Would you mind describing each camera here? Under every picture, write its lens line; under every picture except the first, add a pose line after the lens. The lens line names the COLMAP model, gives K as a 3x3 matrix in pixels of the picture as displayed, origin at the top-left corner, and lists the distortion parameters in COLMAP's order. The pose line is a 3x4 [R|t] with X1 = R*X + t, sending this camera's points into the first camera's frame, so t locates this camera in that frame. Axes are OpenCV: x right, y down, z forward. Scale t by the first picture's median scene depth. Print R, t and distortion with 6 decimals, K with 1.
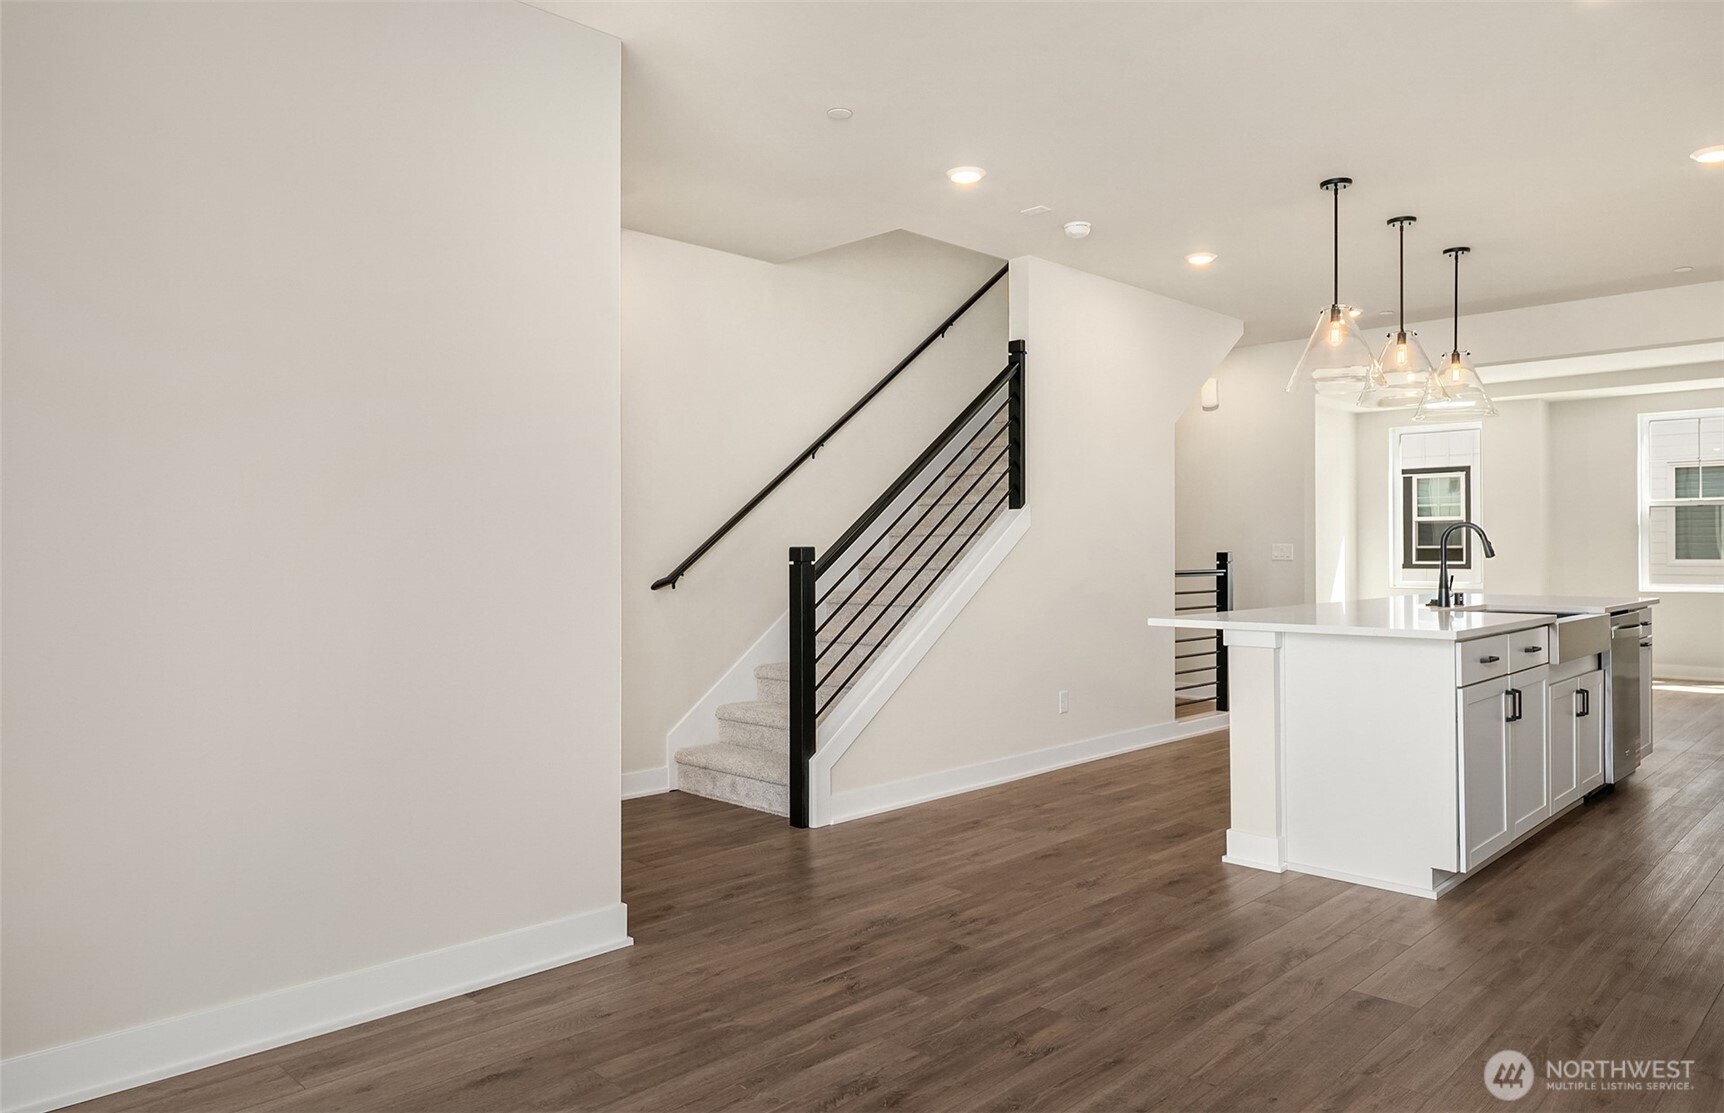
lens RADIAL K [[1129.0, 0, 866.9], [0, 1129.0, 552.7], [0, 0, 1]] dist [-0.006194, -0.002823]
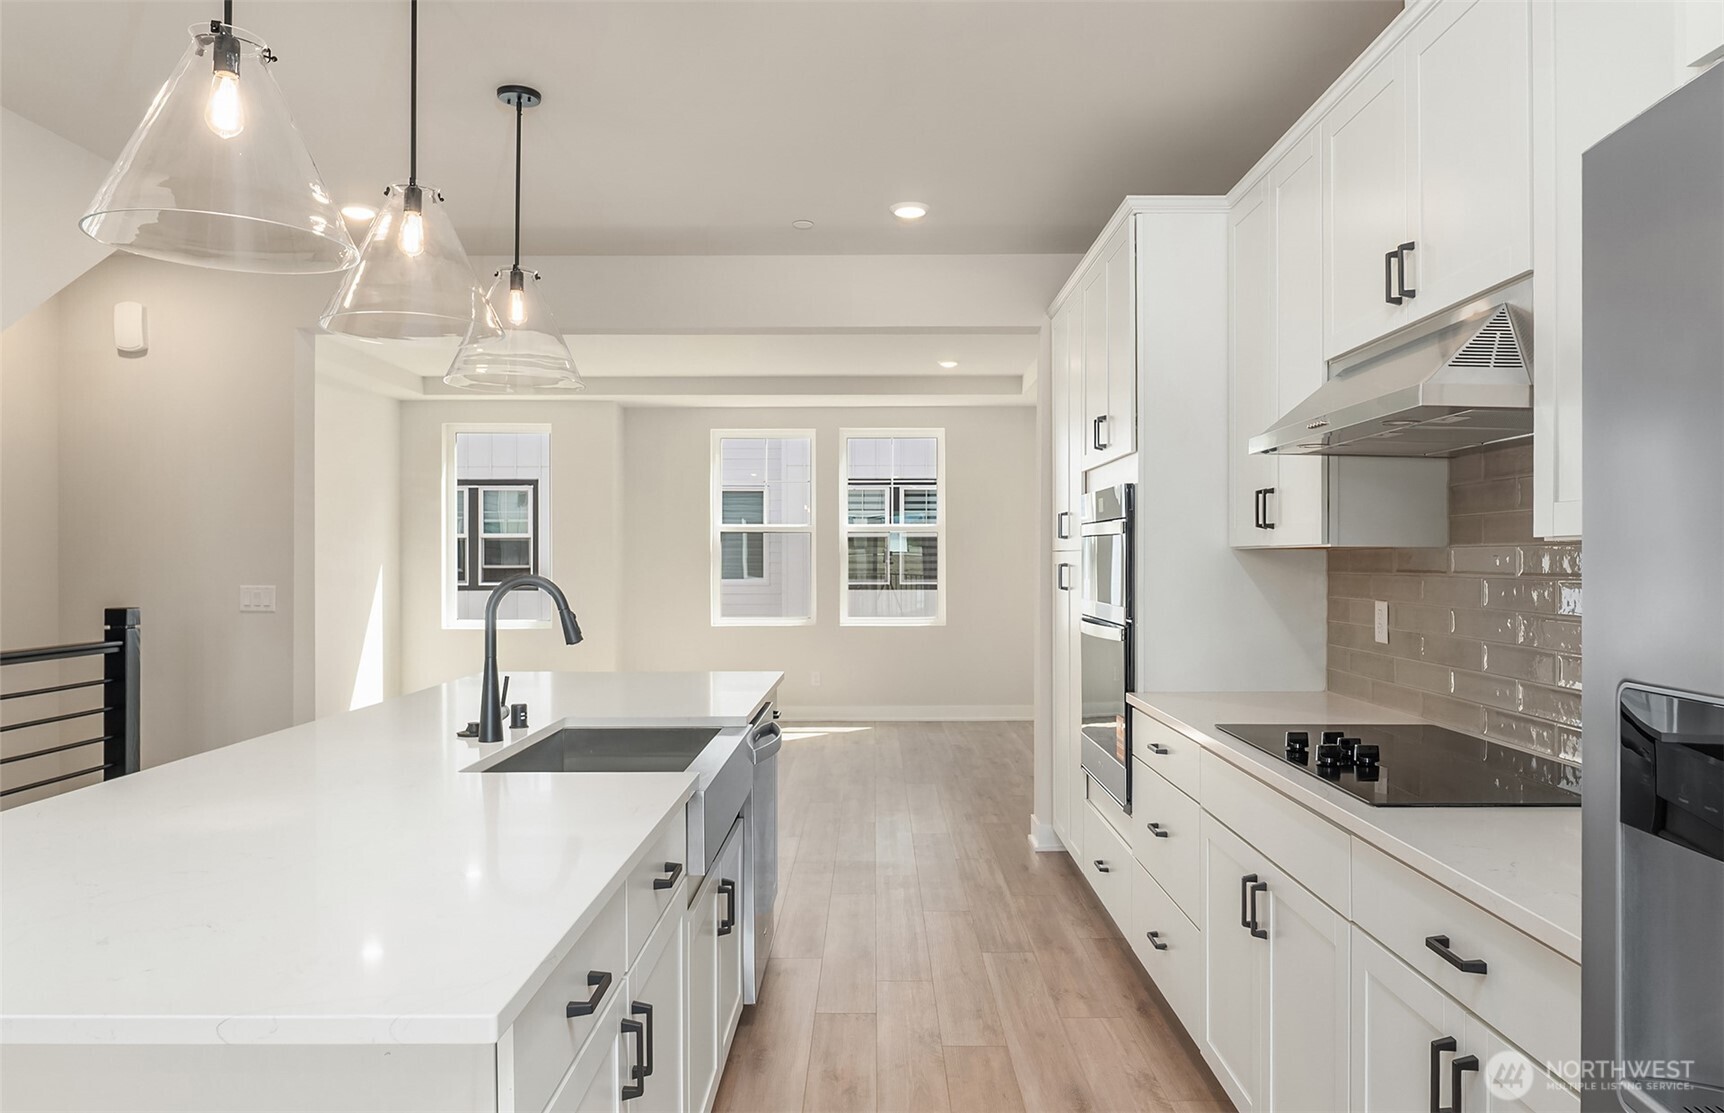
lens RADIAL K [[1129.0, 0, 866.9], [0, 1129.0, 552.7], [0, 0, 1]] dist [-0.006194, -0.002823]
pose [[0.713976, 0.005880, 0.700146, 0.129552], [-0.000382, 0.999968, -0.008008, -0.015387], [-0.700170, 0.005450, 0.713955, 0.242641]]
